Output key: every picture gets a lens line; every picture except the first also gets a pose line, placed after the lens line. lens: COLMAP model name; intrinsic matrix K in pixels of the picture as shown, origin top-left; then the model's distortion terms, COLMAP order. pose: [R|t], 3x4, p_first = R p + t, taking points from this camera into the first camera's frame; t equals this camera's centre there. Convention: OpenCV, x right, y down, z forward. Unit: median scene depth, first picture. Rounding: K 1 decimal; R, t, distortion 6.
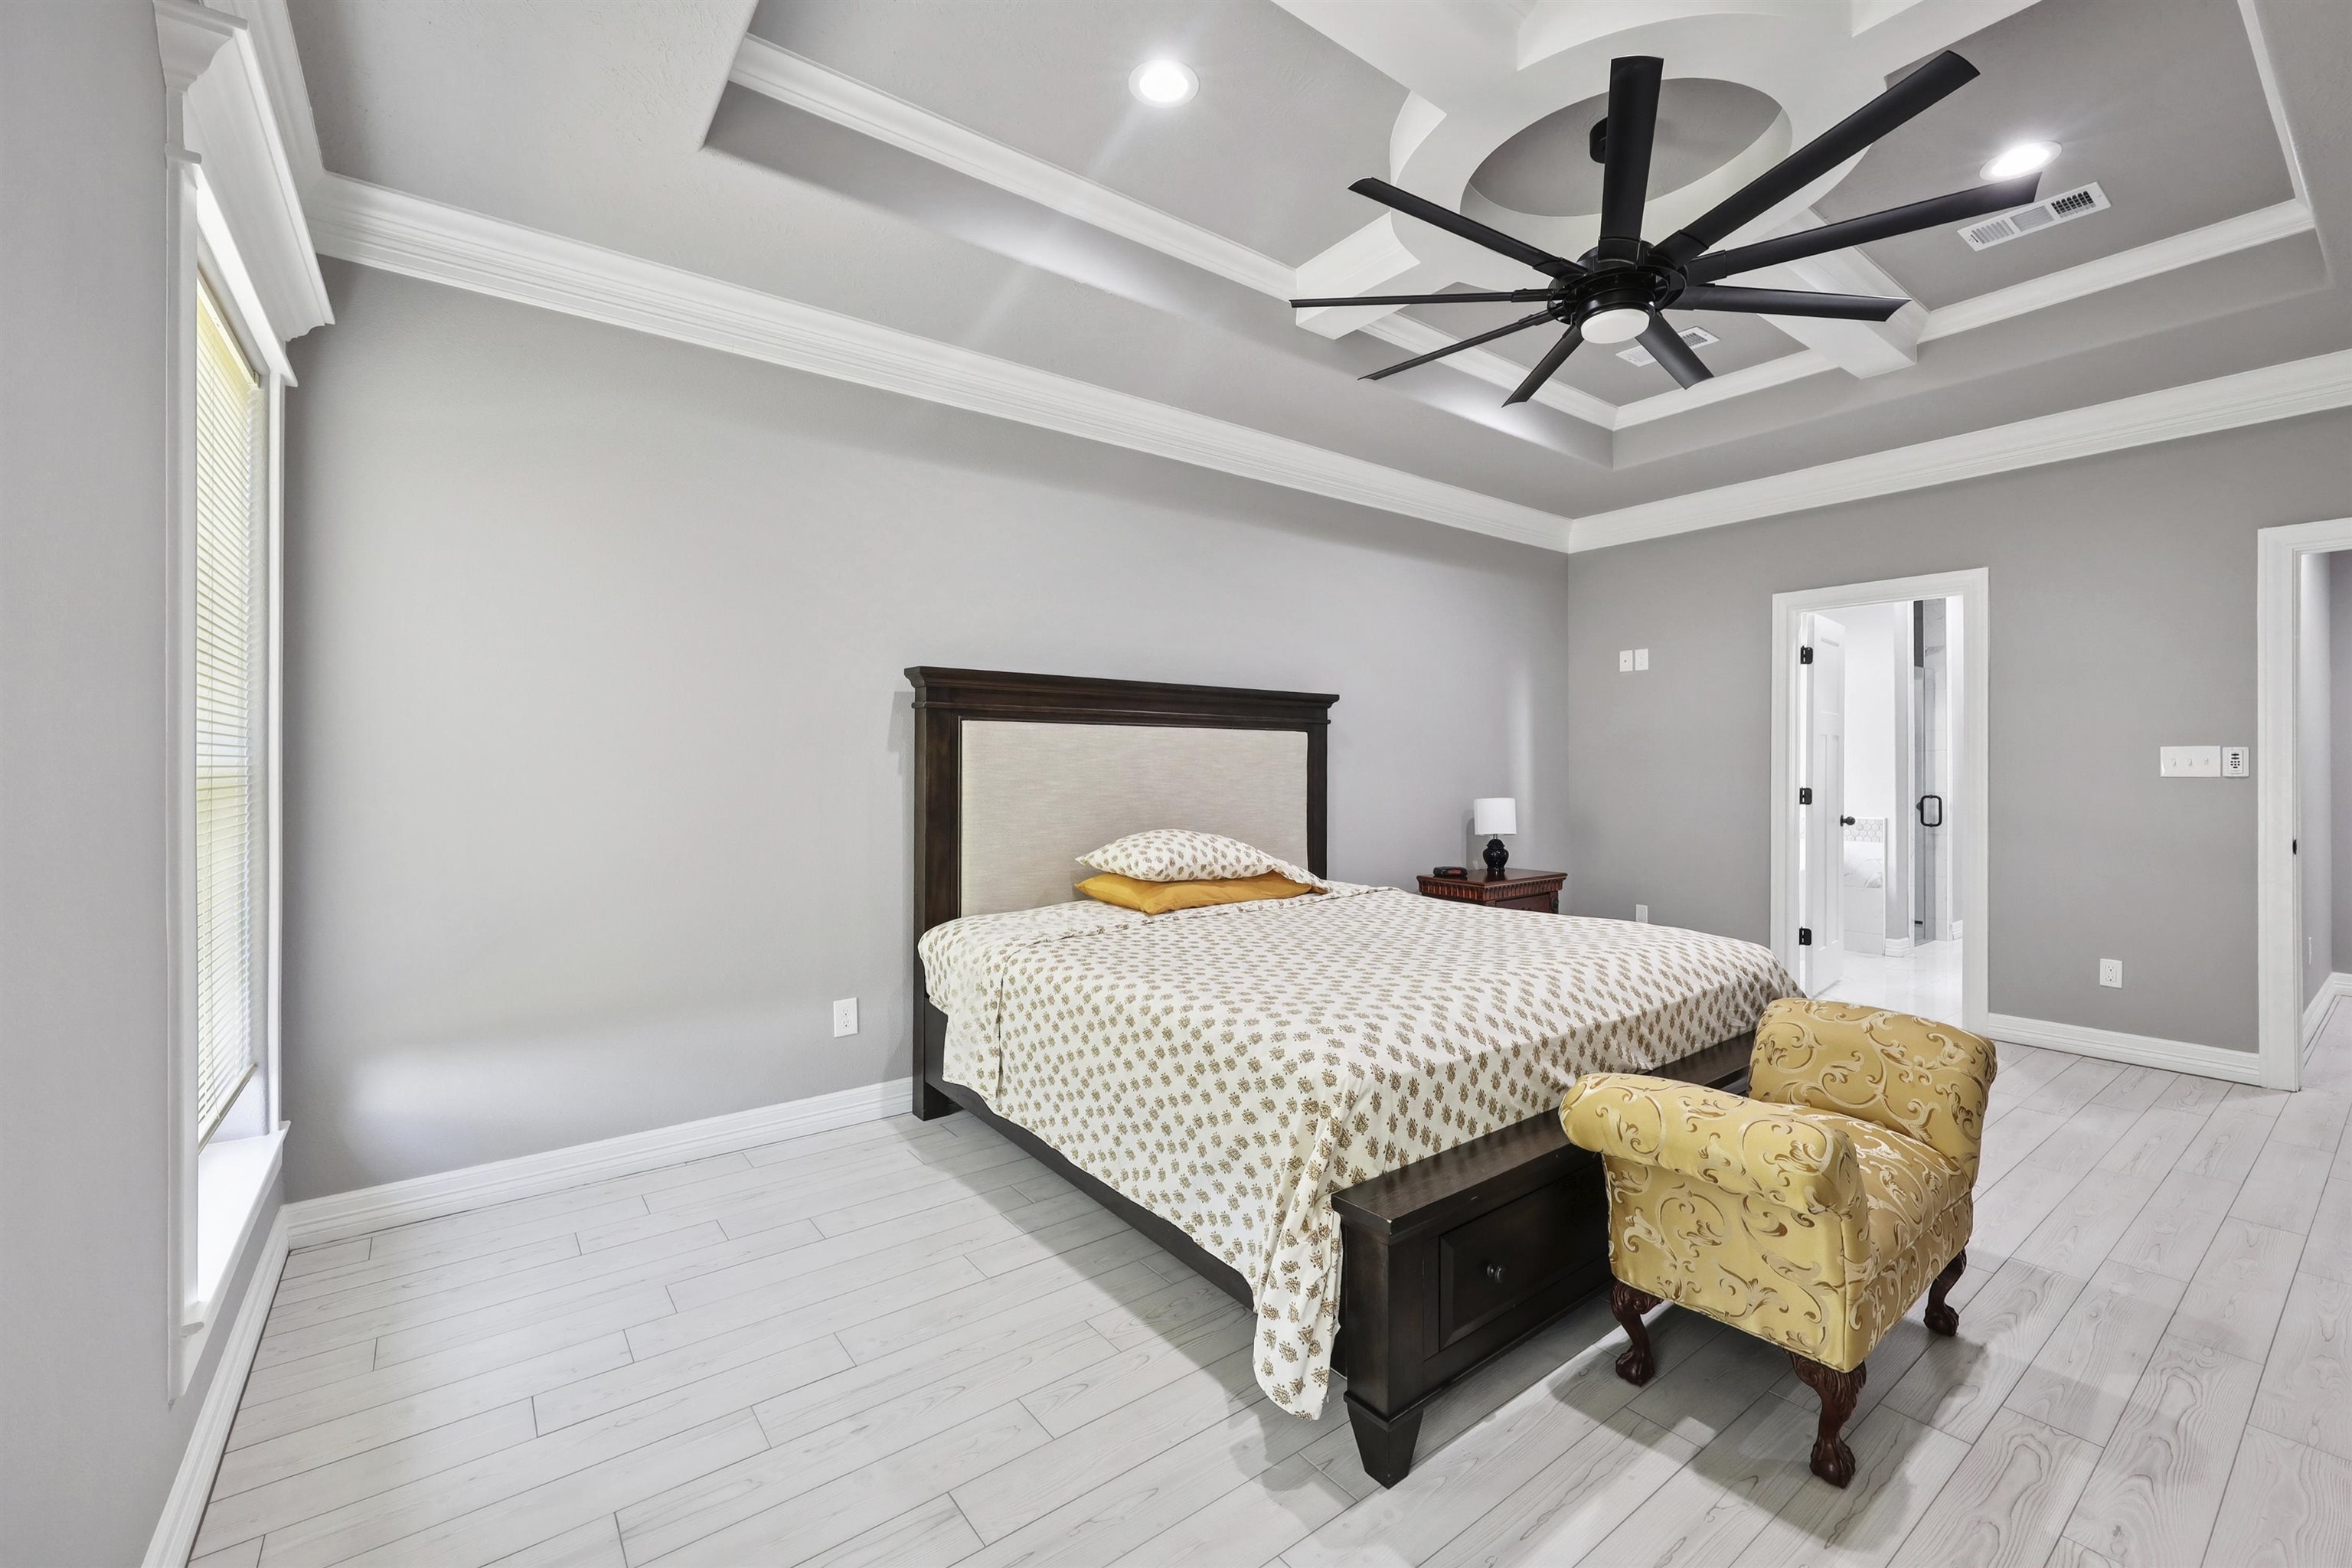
lens RADIAL K [[971.3, 0, 1179.8], [0, 971.3, 766.9], [0, 0, 1]] dist [0.001168, -0.000344]
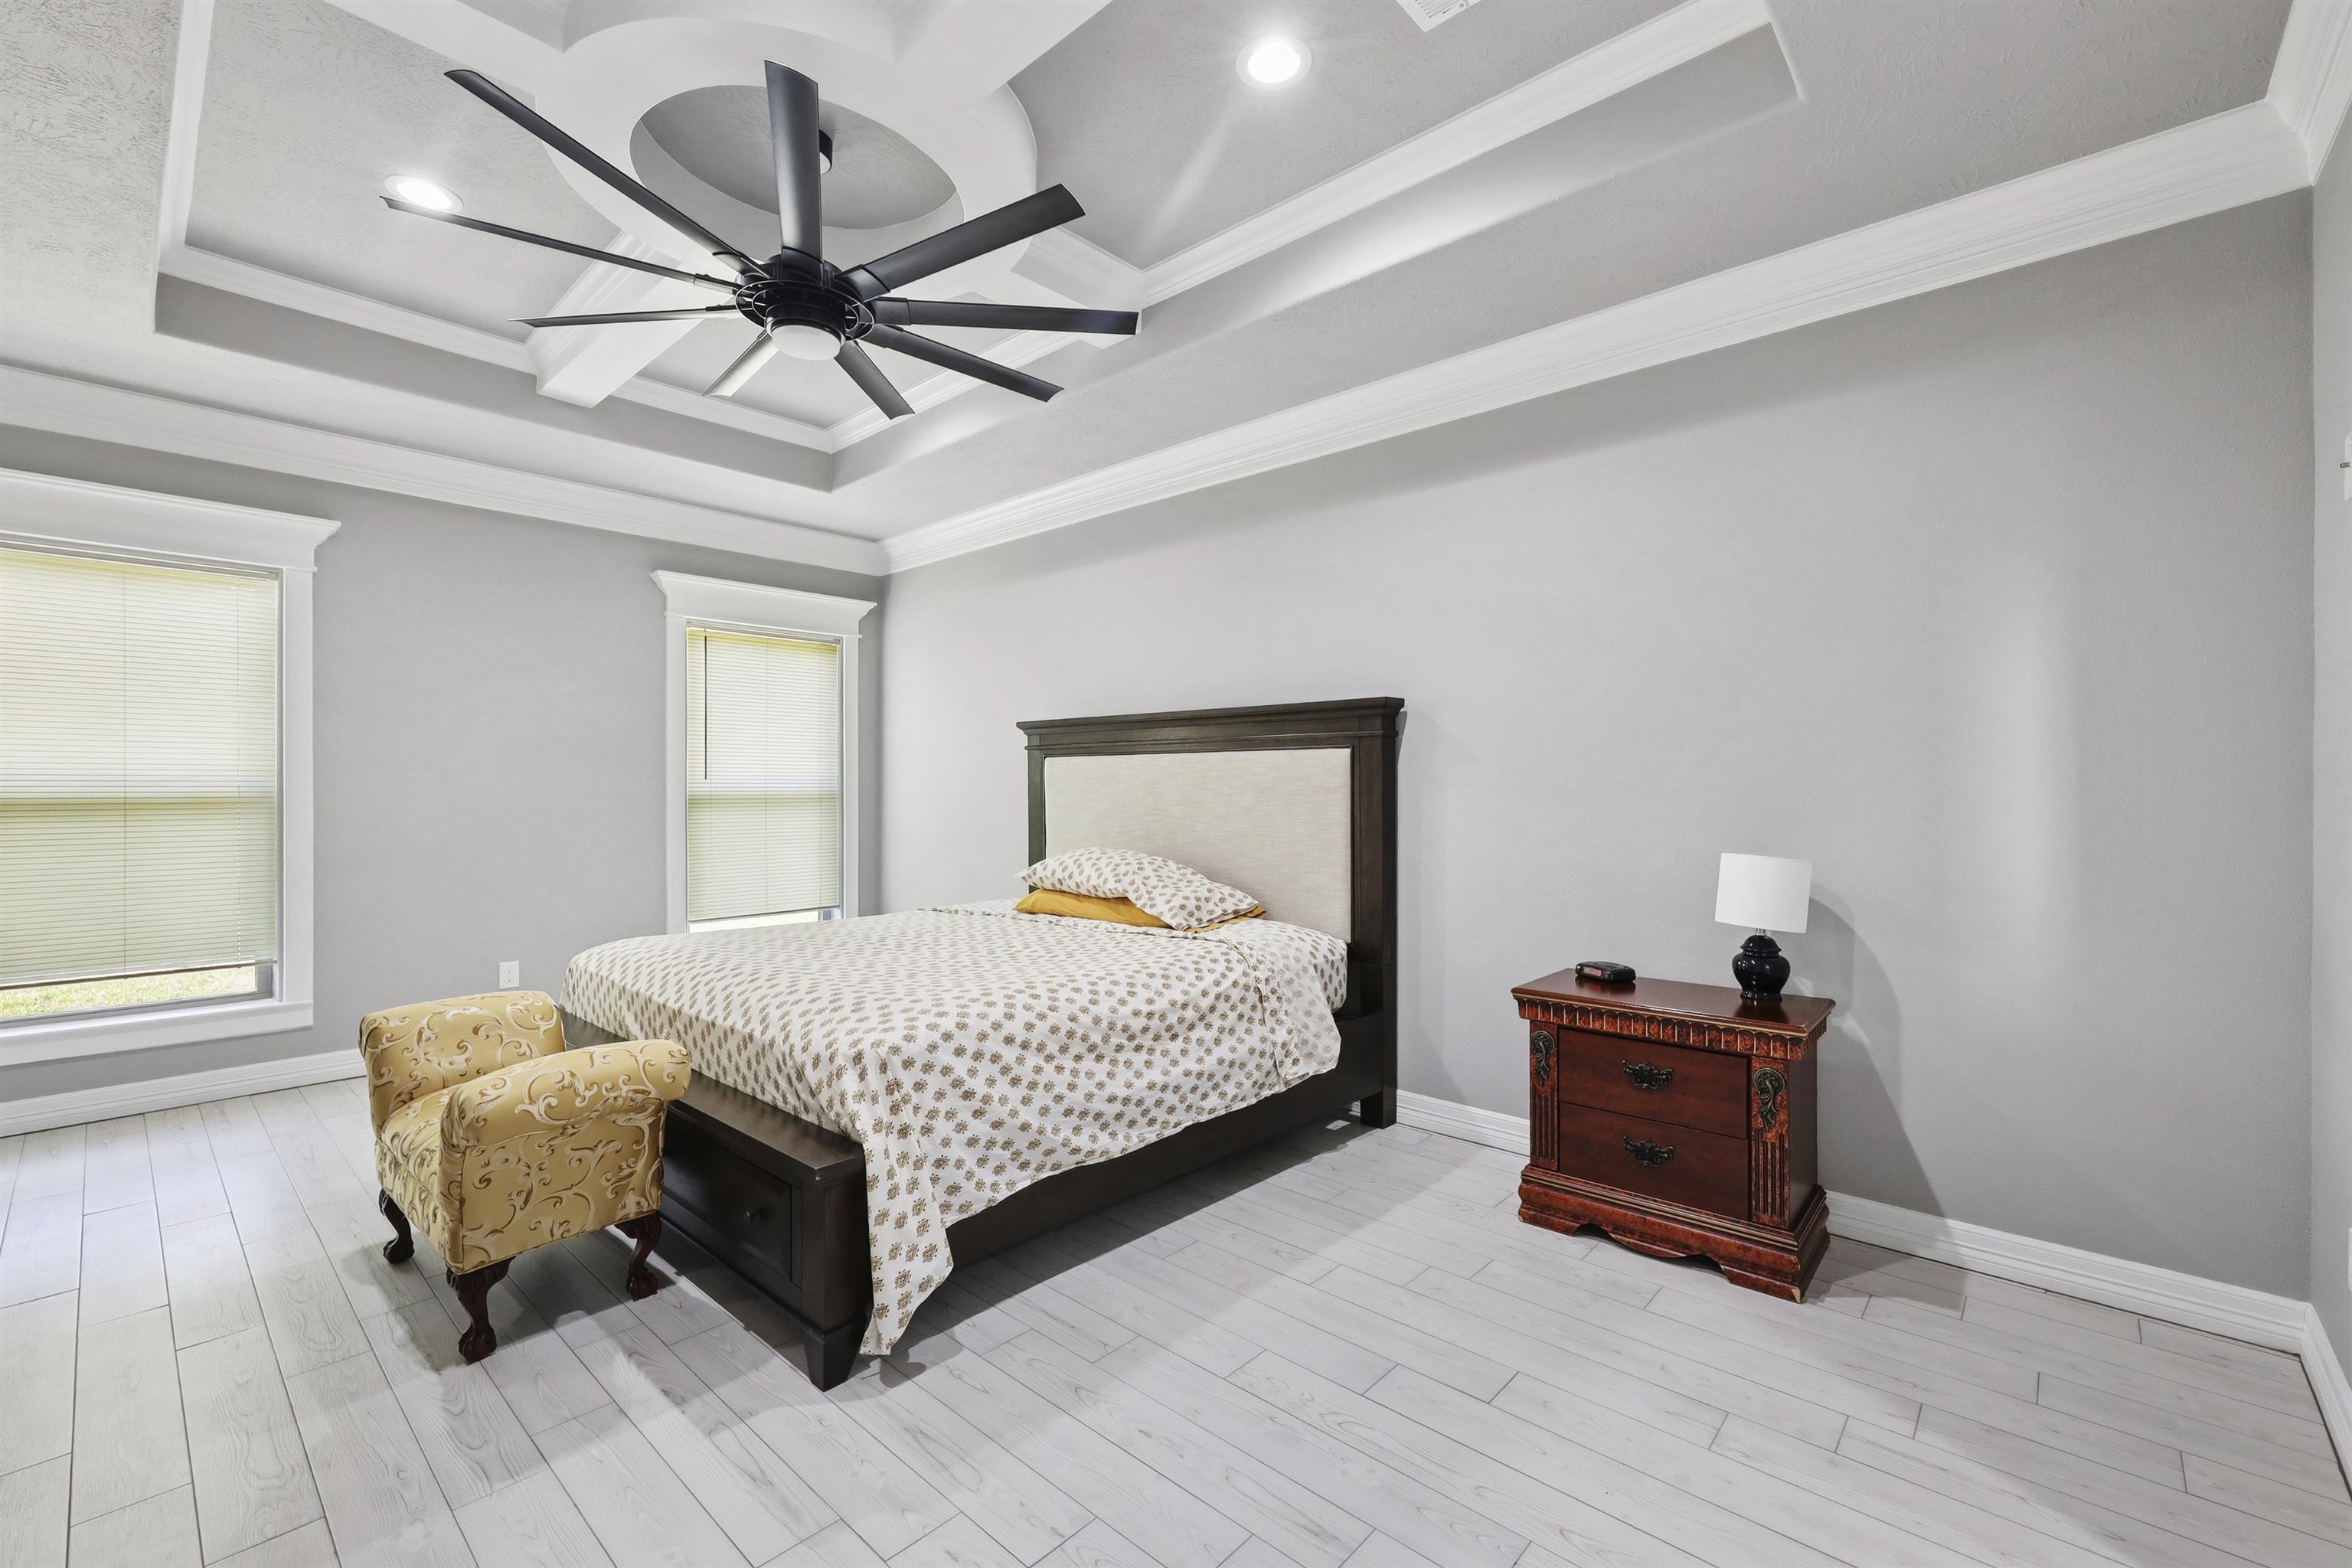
lens RADIAL K [[971.3, 0, 1189.1], [0, 971.3, 793.6], [0, 0, 1]] dist [0.001168, -0.000344]
pose [[0.191031, 0.006544, -0.981562, 1.139250], [-0.001823, 0.999978, 0.006312, -0.005407], [0.981582, 0.000584, 0.191039, 0.913669]]
